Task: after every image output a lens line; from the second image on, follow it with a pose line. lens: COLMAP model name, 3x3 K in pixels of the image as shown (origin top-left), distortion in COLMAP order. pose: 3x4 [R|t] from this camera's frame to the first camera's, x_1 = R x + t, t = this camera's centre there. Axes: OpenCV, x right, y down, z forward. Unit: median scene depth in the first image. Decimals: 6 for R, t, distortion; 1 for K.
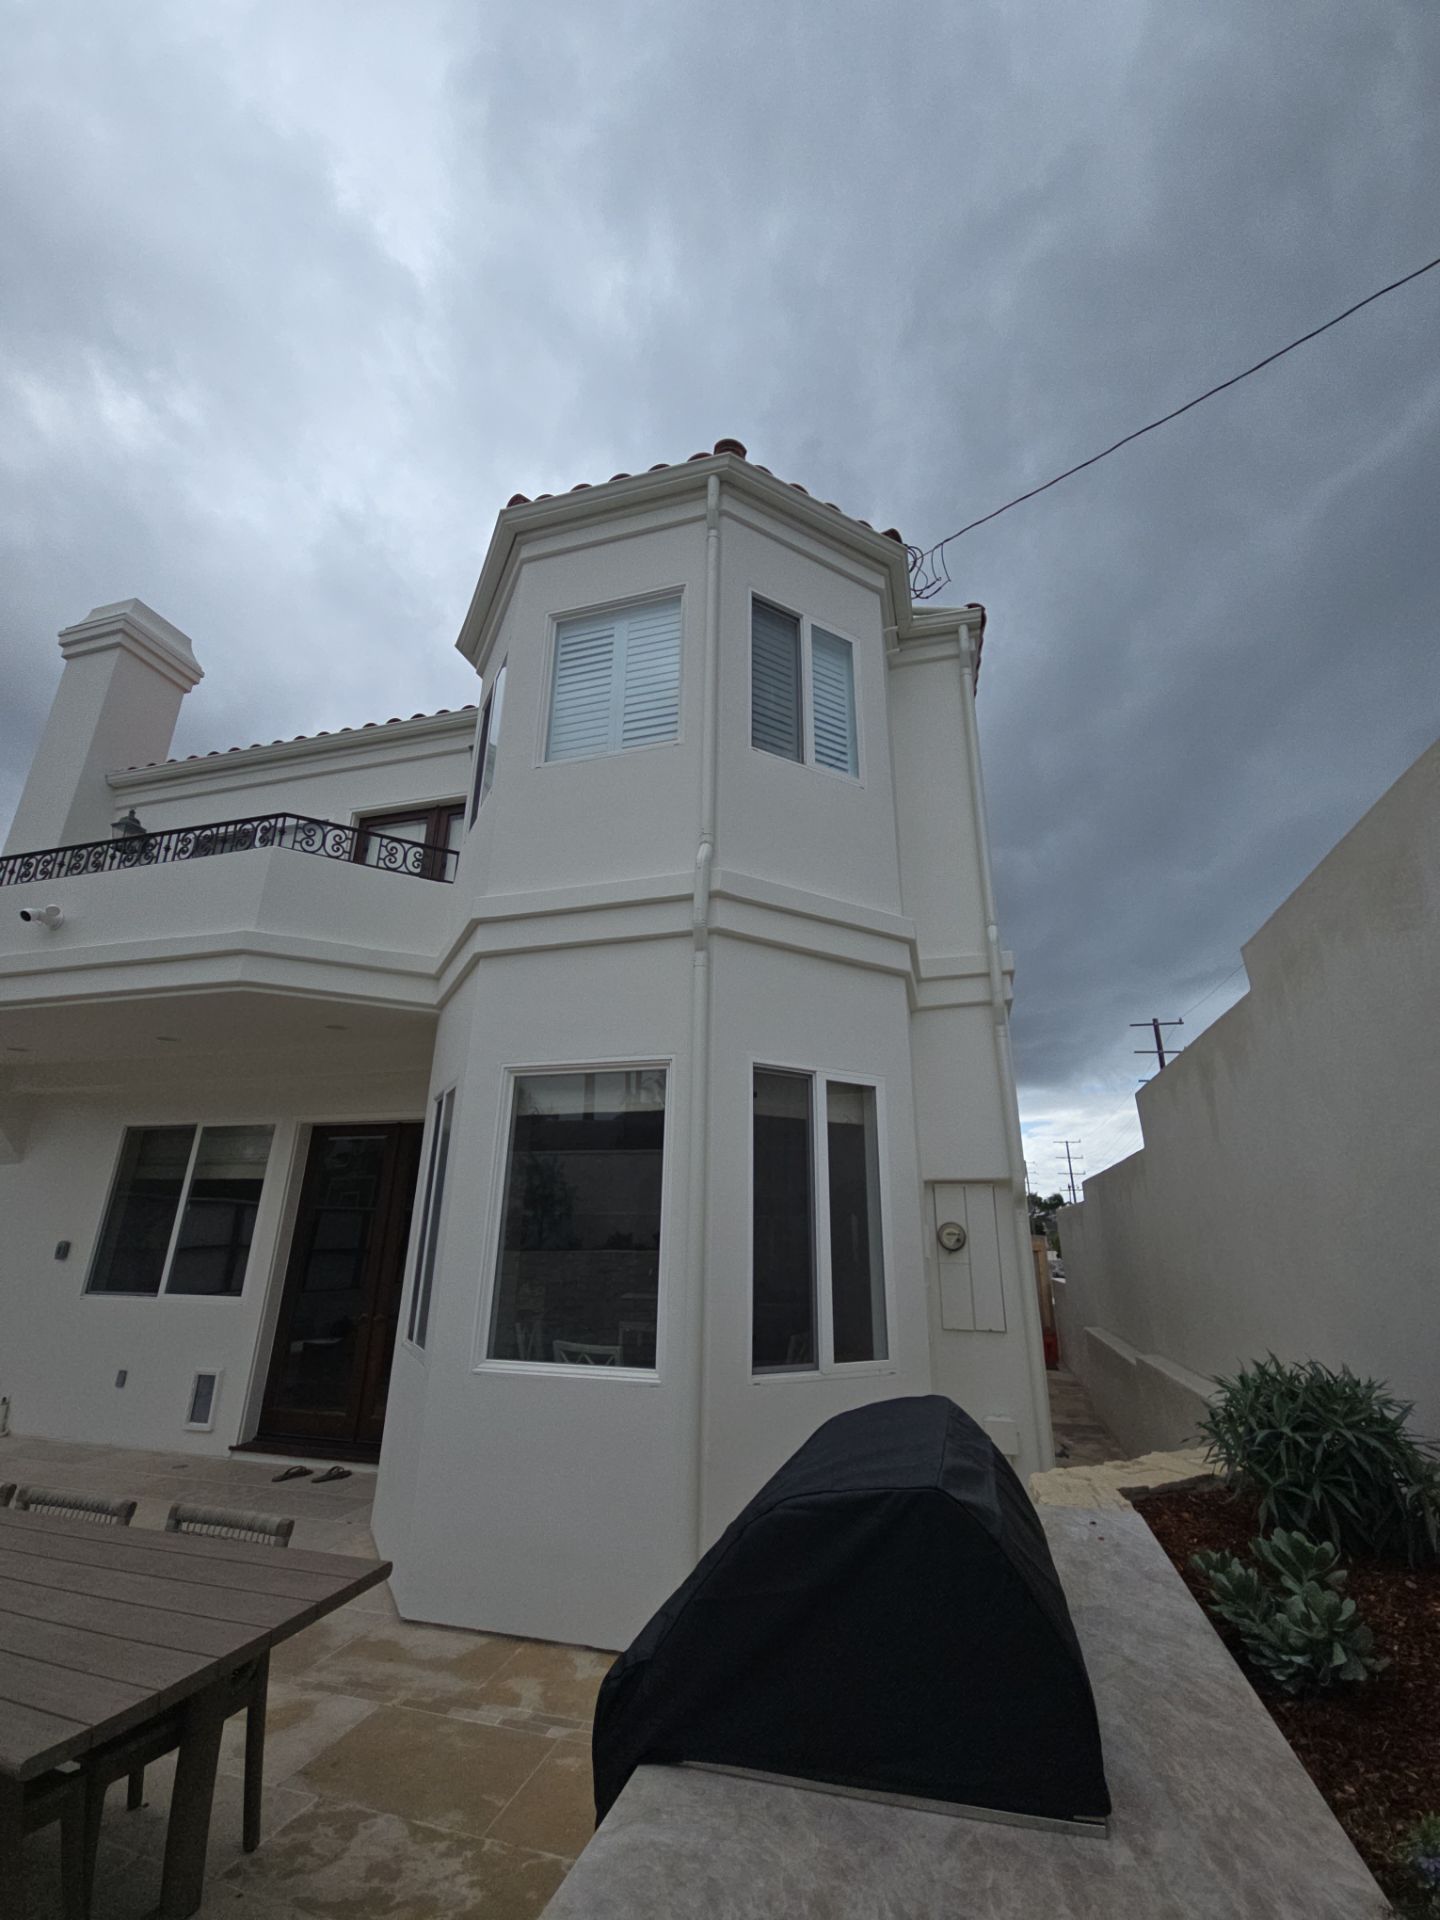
lens RADIAL K [[789.4, 0, 720.0], [0, 789.4, 960.0], [0, 0, 1]] dist [-0.000477, -0.000530]
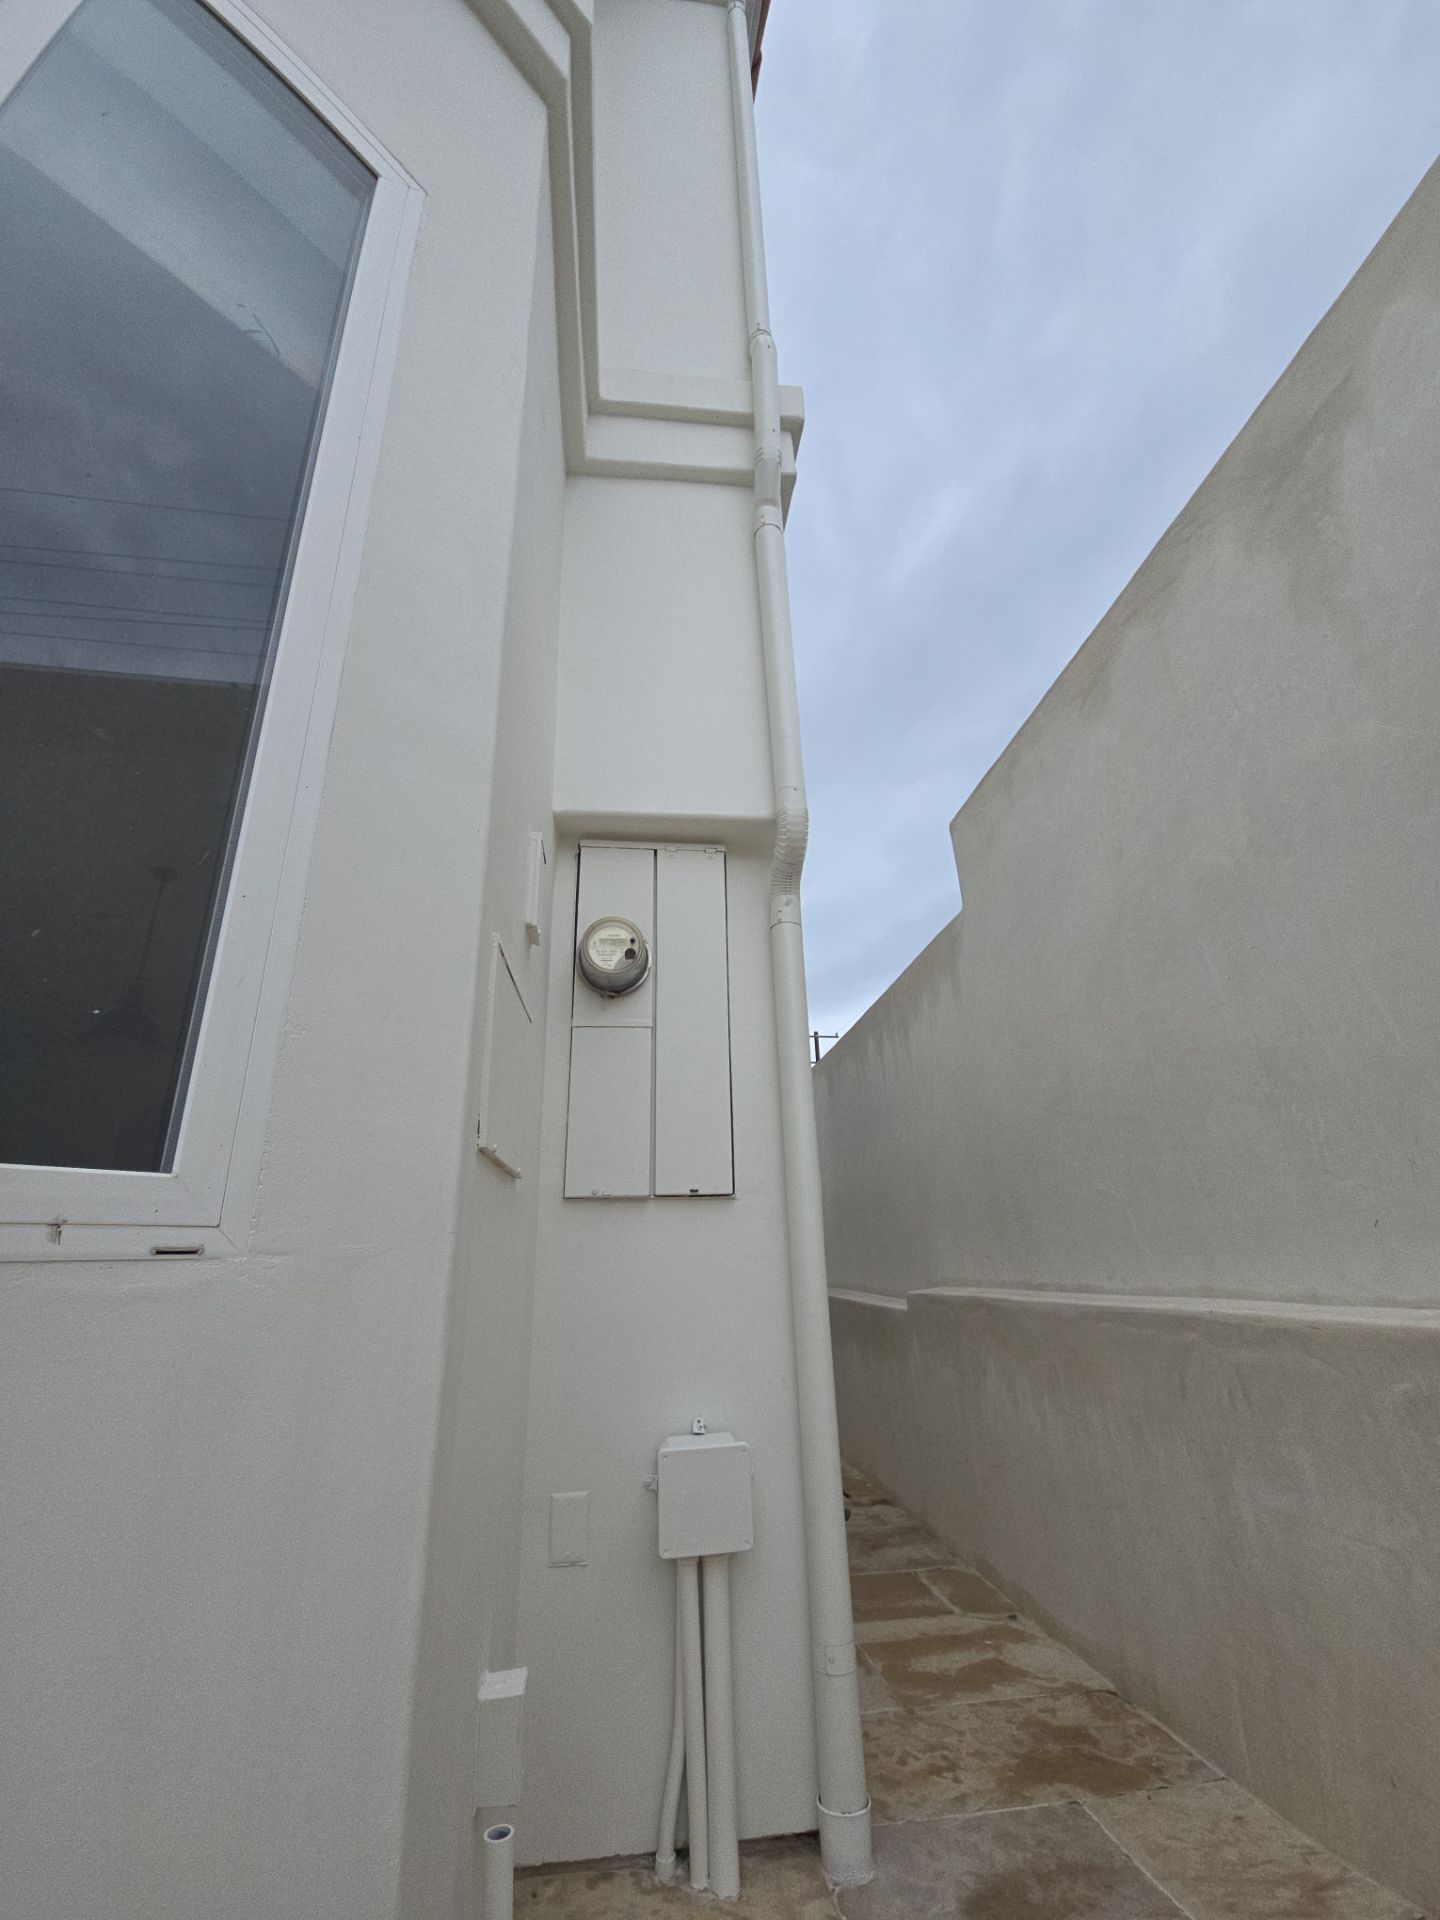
lens RADIAL K [[789.4, 0, 720.0], [0, 789.4, 960.0], [0, 0, 1]] dist [-0.000477, -0.000530]
pose [[0.915019, 0.106612, 0.389068, 0.148315], [-0.098124, 0.994301, -0.041687, 0.273470], [-0.391295, -0.000033, 0.920265, 0.485122]]
